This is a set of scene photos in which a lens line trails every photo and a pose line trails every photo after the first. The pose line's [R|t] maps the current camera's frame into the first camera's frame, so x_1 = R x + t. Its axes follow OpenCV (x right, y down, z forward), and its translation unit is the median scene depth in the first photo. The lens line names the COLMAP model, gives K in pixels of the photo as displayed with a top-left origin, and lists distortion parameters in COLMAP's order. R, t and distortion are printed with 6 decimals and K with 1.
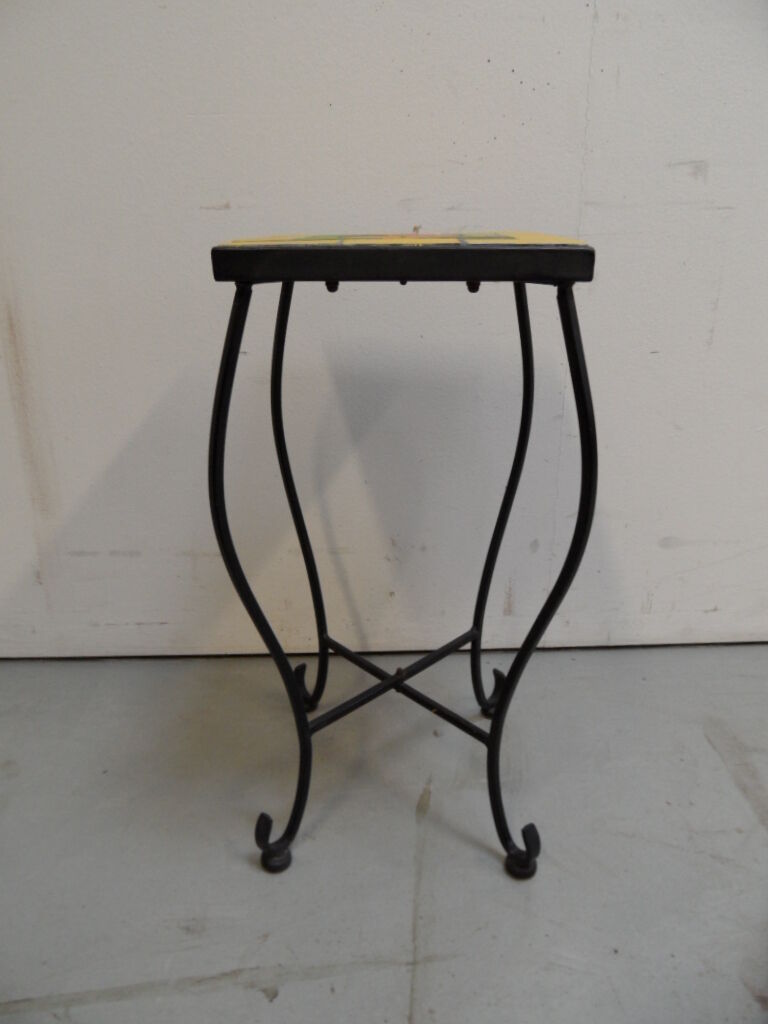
lens RADIAL K [[761.6, 0, 382.1], [0, 761.6, 506.4], [0, 0, 1]] dist [-0.044767, 0.029743]
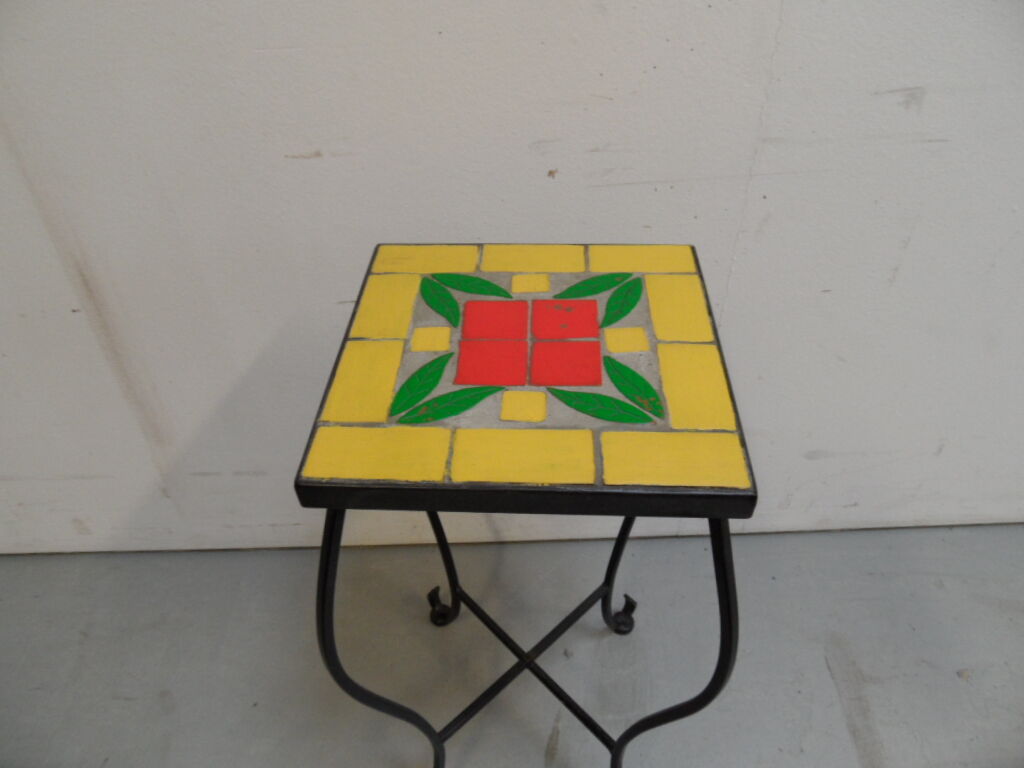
lens RADIAL K [[761.6, 0, 513.9], [0, 761.6, 389.1], [0, 0, 1]] dist [-0.044767, 0.029743]
pose [[0.999866, -0.001446, -0.016306, 0.017825], [0.006936, 0.939696, 0.341940, -0.433528], [0.014828, -0.342007, 0.939580, 0.154587]]
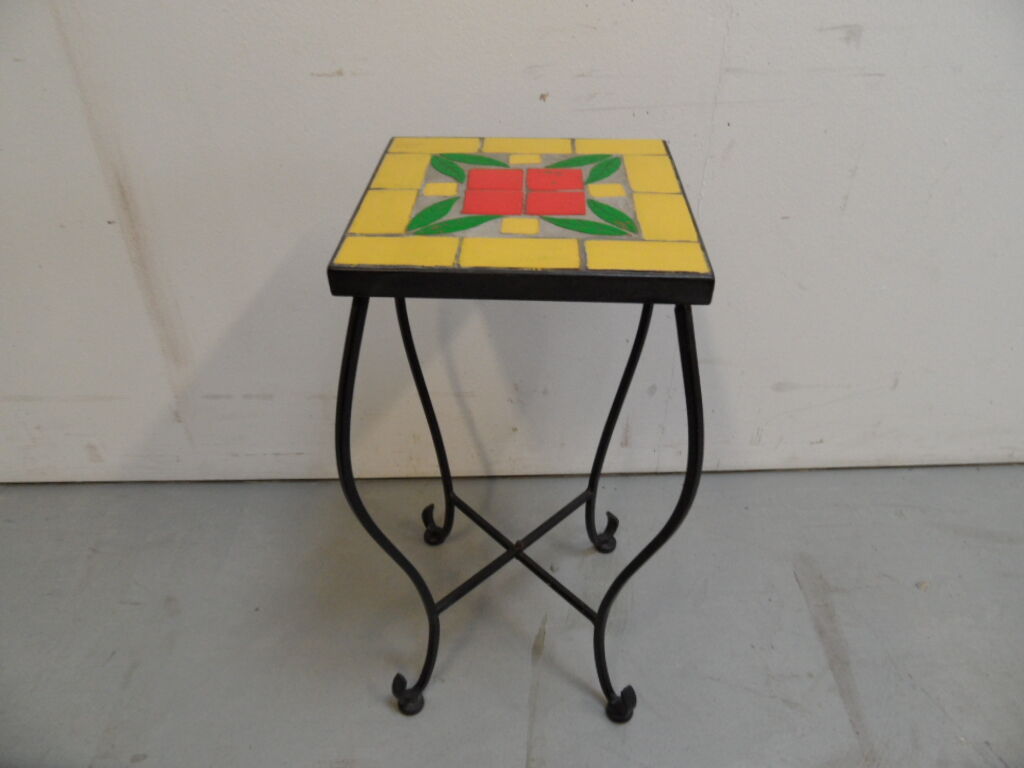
lens RADIAL K [[761.6, 0, 516.0], [0, 761.6, 385.9], [0, 0, 1]] dist [-0.044767, 0.029743]
pose [[0.999941, 0.009415, 0.005354, 0.010155], [-0.010512, 0.962684, 0.270422, -0.278643], [-0.002608, -0.270462, 0.962727, 0.002801]]
